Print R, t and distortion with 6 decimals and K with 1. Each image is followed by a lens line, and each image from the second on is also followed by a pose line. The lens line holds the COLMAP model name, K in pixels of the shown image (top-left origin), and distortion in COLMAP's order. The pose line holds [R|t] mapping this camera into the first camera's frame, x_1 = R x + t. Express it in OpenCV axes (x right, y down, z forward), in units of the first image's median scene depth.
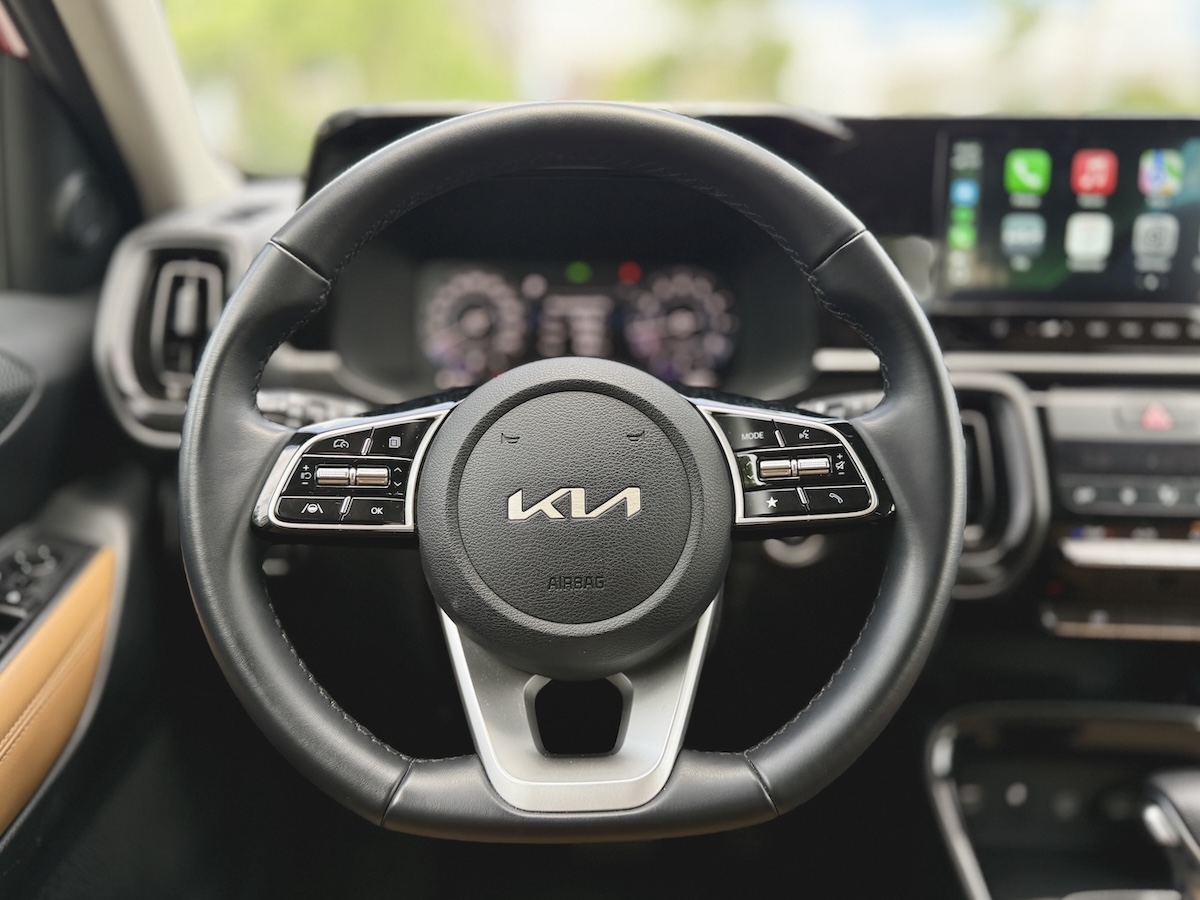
lens RADIAL K [[972.7, 0, 600.0], [0, 972.7, 450.0], [0, 0, 1]] dist [0.098366, -0.255683]
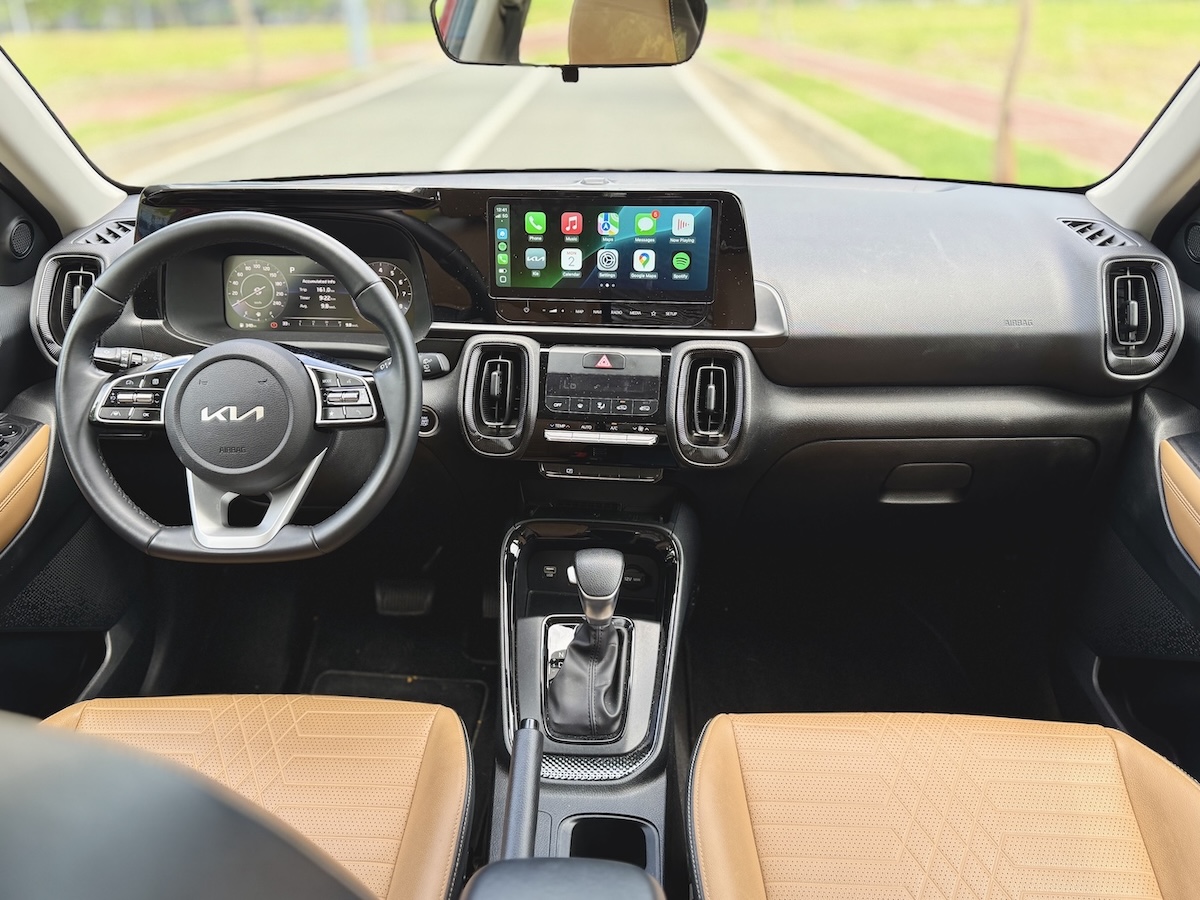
lens RADIAL K [[972.7, 0, 600.0], [0, 972.7, 450.0], [0, 0, 1]] dist [0.098366, -0.255683]
pose [[0.999296, 0.016188, -0.033831, 0.823259], [-0.010795, 0.988028, 0.153894, -0.199044], [0.035917, -0.153420, 0.987508, -1.079851]]
